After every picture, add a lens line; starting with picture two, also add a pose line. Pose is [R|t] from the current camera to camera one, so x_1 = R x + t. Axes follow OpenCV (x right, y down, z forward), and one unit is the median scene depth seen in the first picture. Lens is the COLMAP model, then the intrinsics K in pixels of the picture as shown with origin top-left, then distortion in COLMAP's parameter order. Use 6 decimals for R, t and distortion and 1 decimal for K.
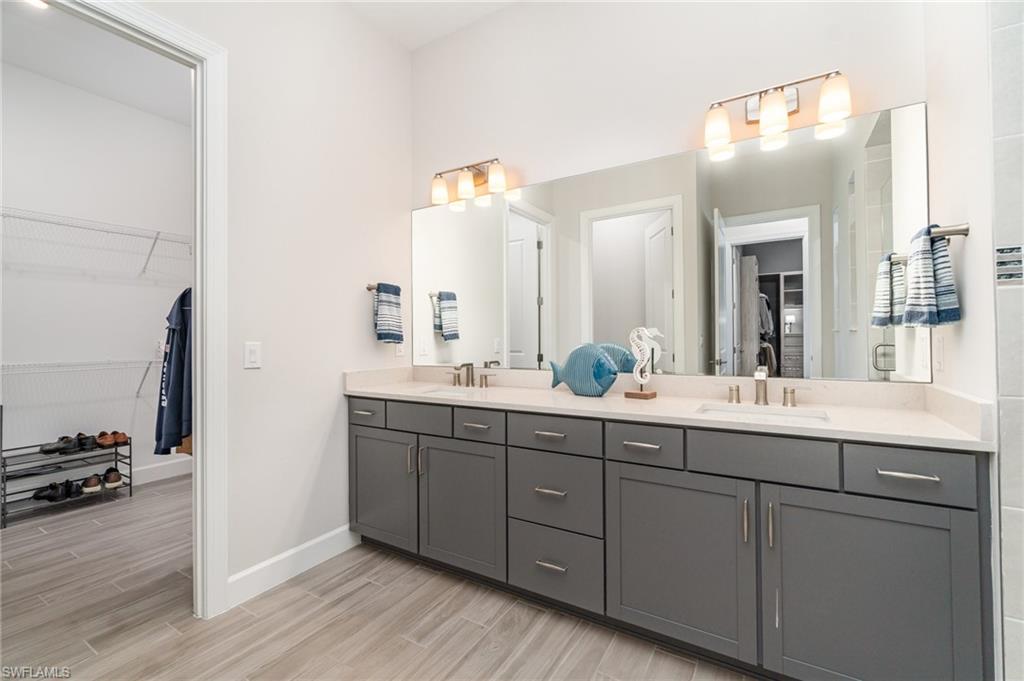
lens RADIAL K [[446.3, 0, 511.8], [0, 446.3, 337.2], [0, 0, 1]] dist [0.002575, -0.000630]
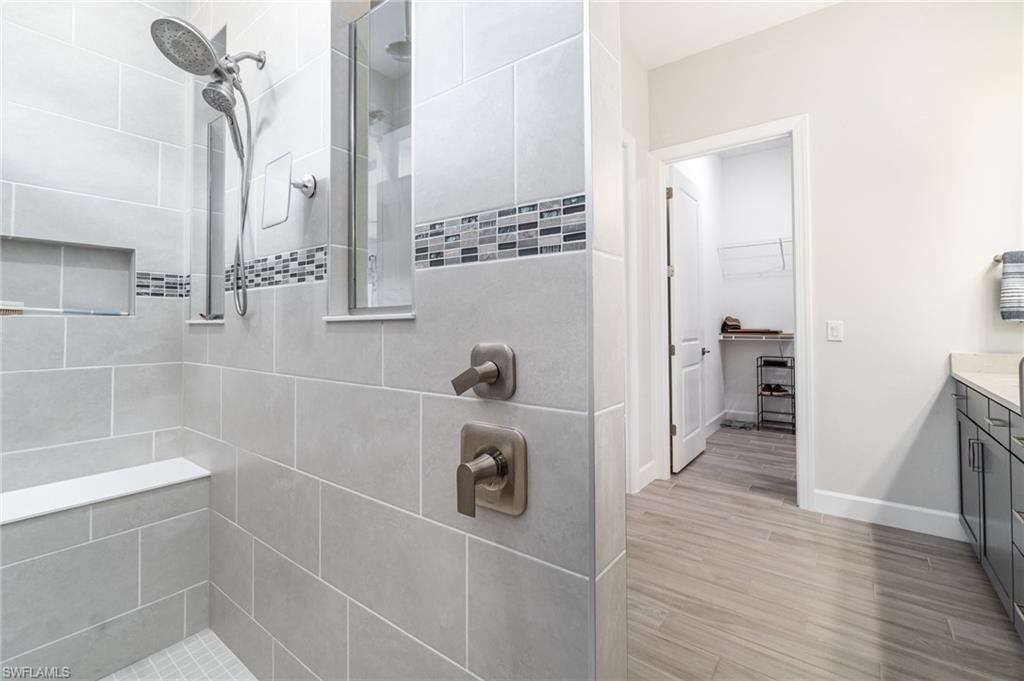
lens RADIAL K [[446.3, 0, 513.2], [0, 446.3, 330.9], [0, 0, 1]] dist [0.002575, -0.000630]
pose [[-0.107904, 0.016204, -0.994029, 0.769173], [0.007219, 0.999854, 0.015515, 0.009413], [0.994135, -0.005501, -0.108005, 0.182708]]
